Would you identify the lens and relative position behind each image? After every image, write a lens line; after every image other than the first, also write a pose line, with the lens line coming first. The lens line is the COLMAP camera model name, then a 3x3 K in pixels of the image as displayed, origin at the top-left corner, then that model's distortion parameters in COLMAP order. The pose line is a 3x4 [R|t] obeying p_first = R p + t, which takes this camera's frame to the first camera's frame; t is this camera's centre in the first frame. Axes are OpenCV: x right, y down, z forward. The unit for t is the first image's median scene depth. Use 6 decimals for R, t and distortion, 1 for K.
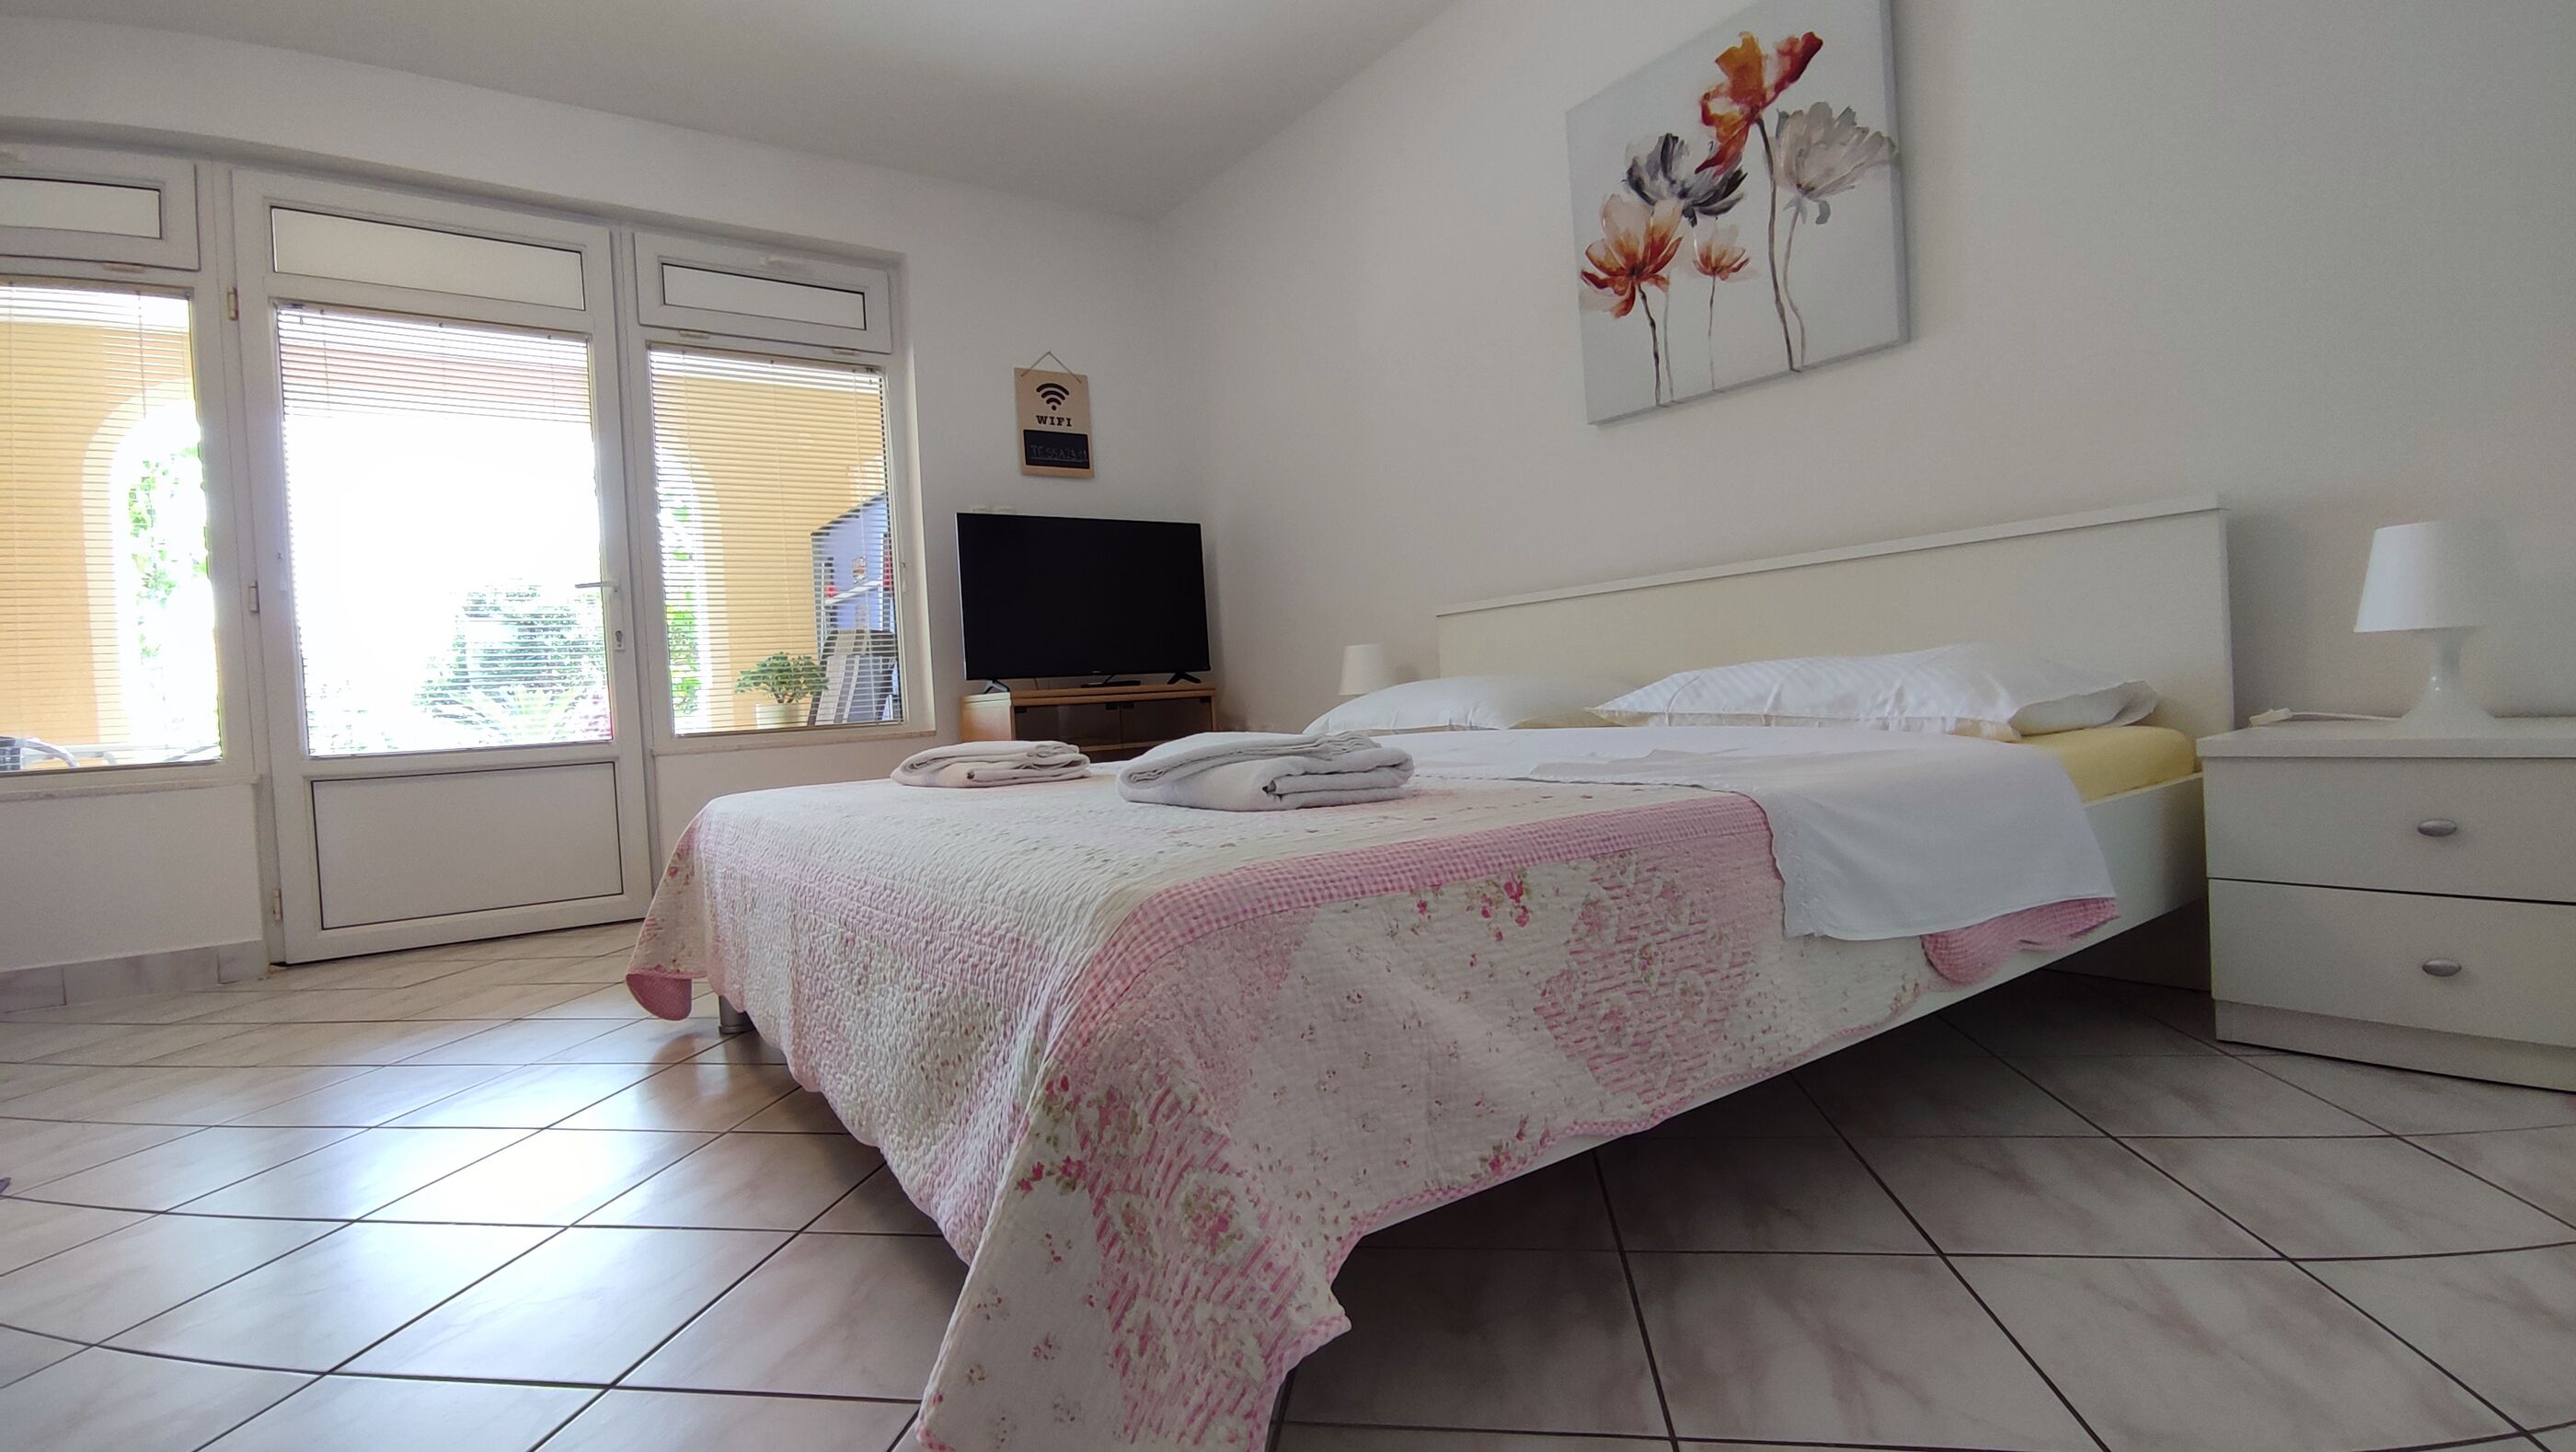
lens RADIAL K [[1189.6, 0, 1286.6], [0, 1189.6, 726.0], [0, 0, 1]] dist [-0.000405, -0.000220]
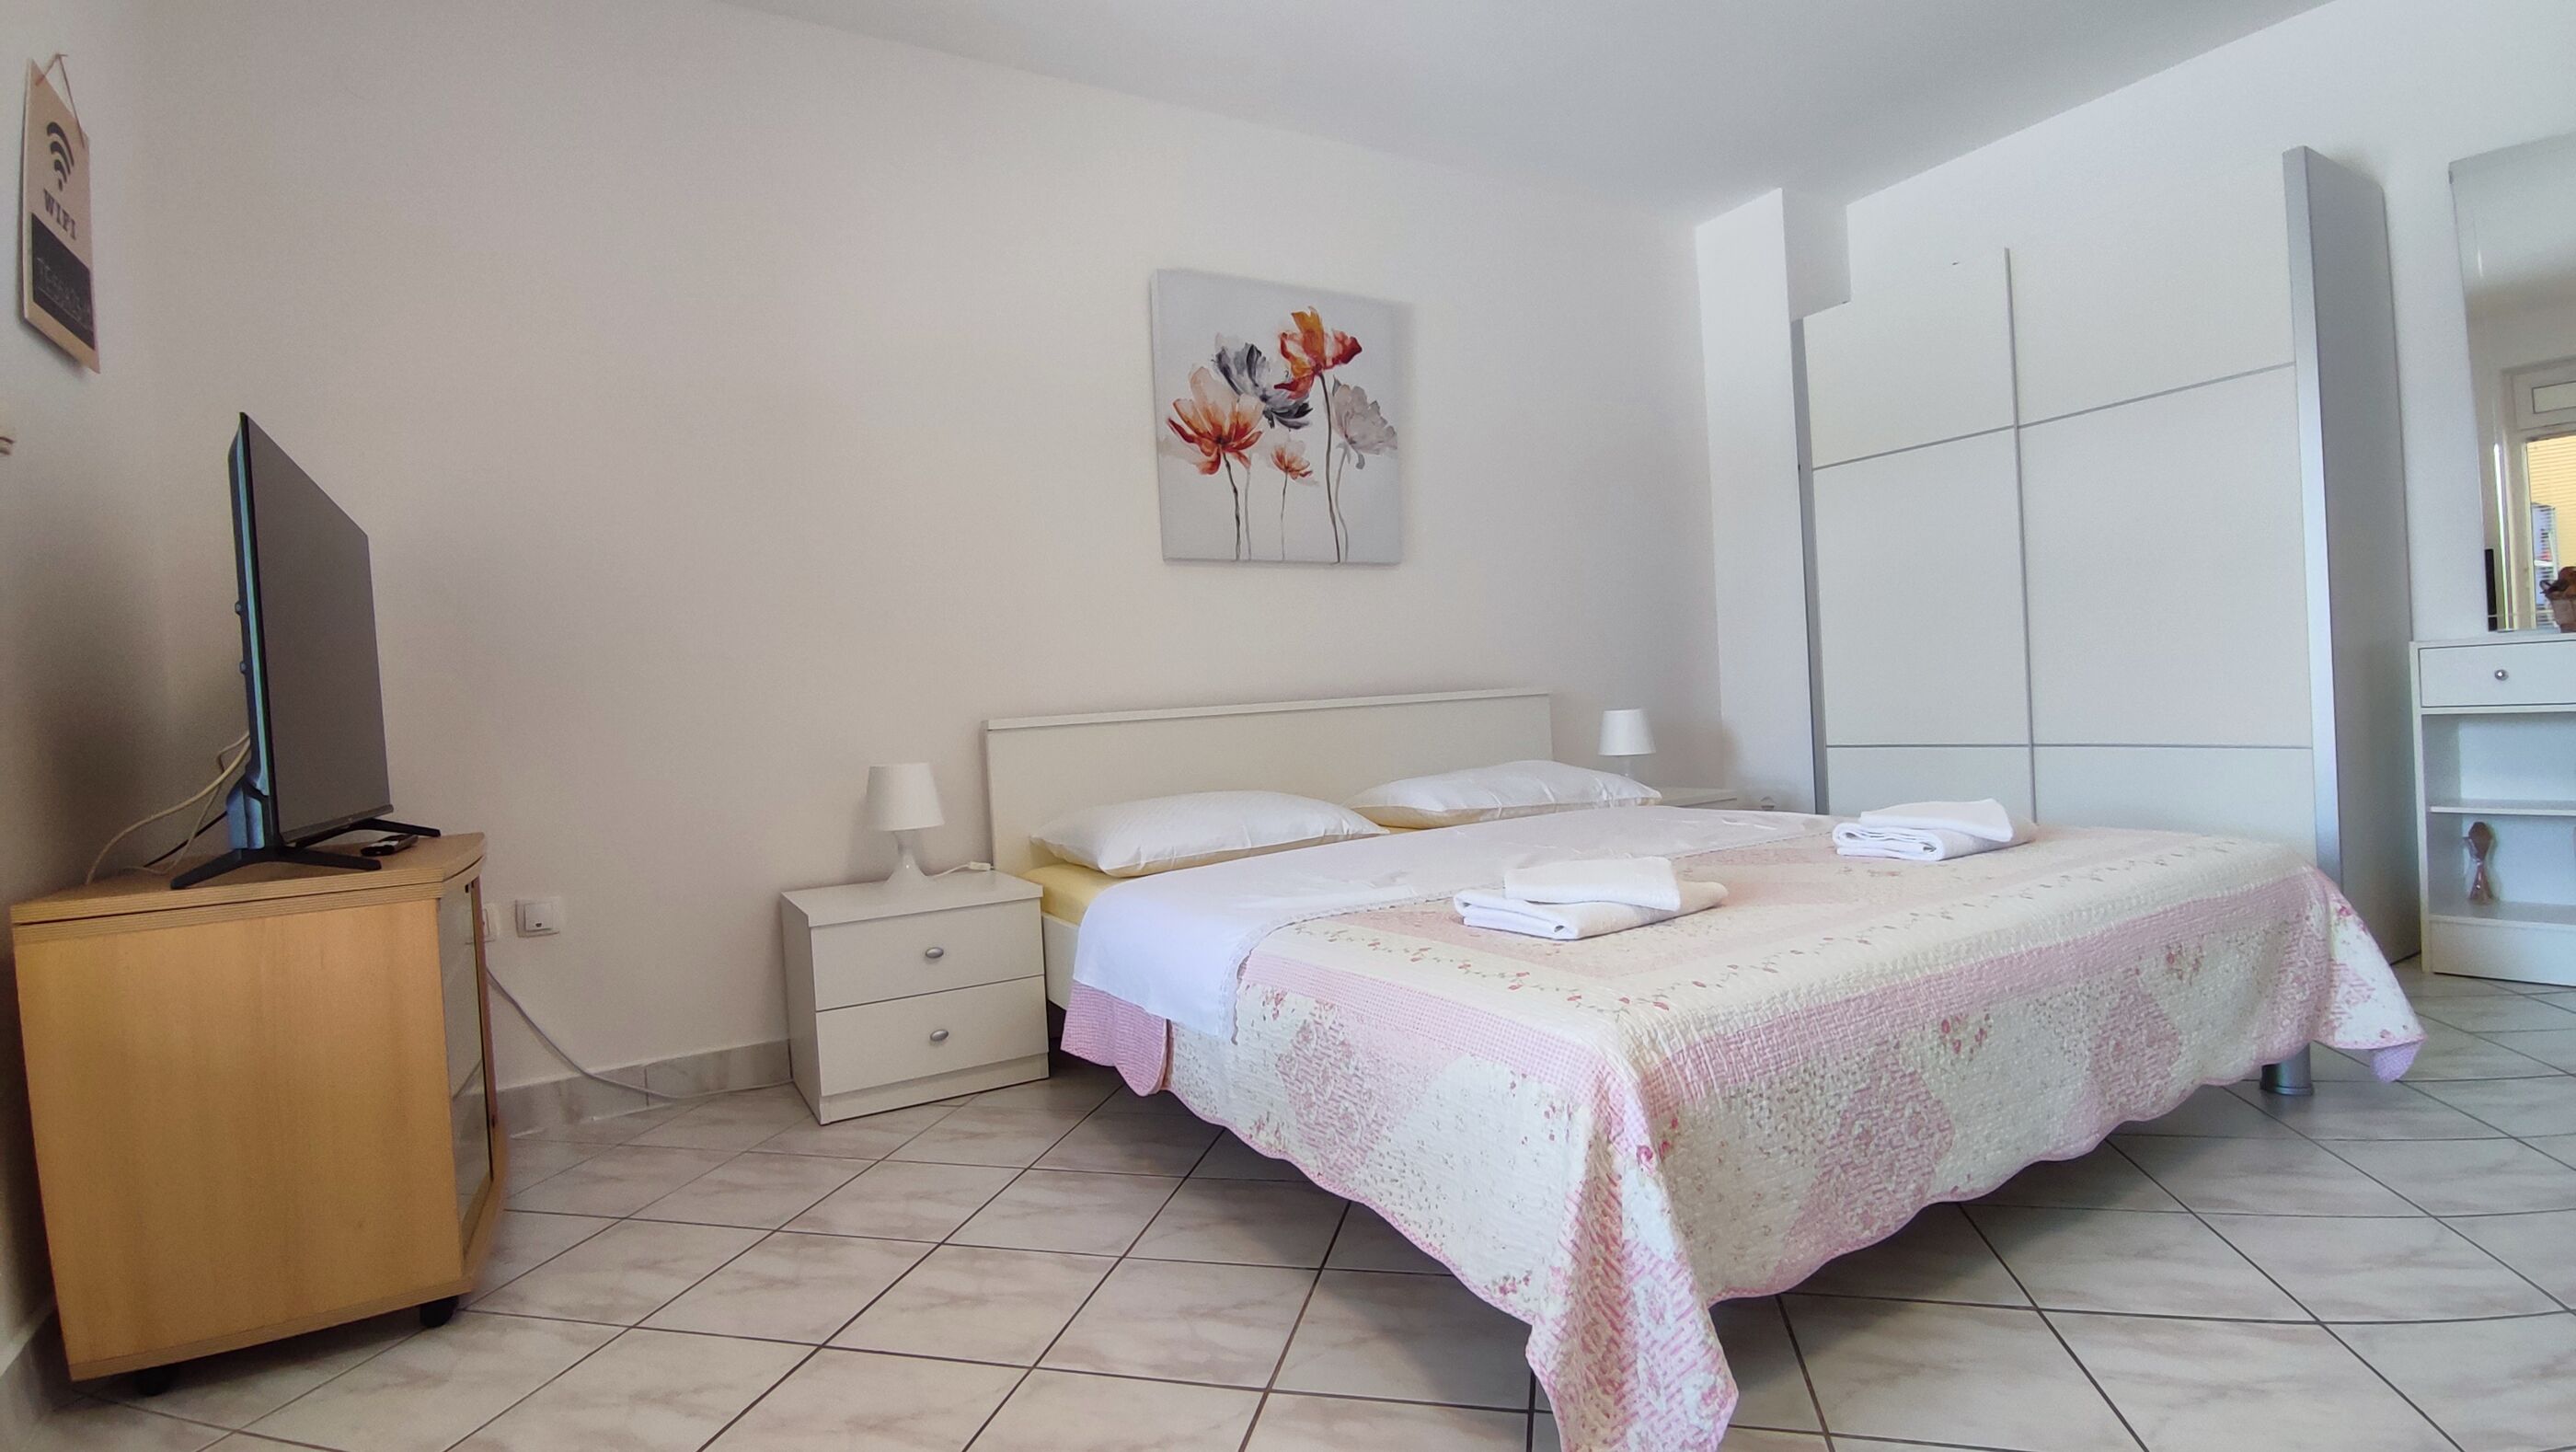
lens RADIAL K [[1189.6, 0, 1292.2], [0, 1189.6, 720.2], [0, 0, 1]] dist [-0.000405, -0.000220]
pose [[0.071611, 0.034226, 0.996845, -0.883631], [0.078447, 0.996122, -0.039836, -0.060739], [-0.994343, 0.081052, 0.068649, 0.905286]]
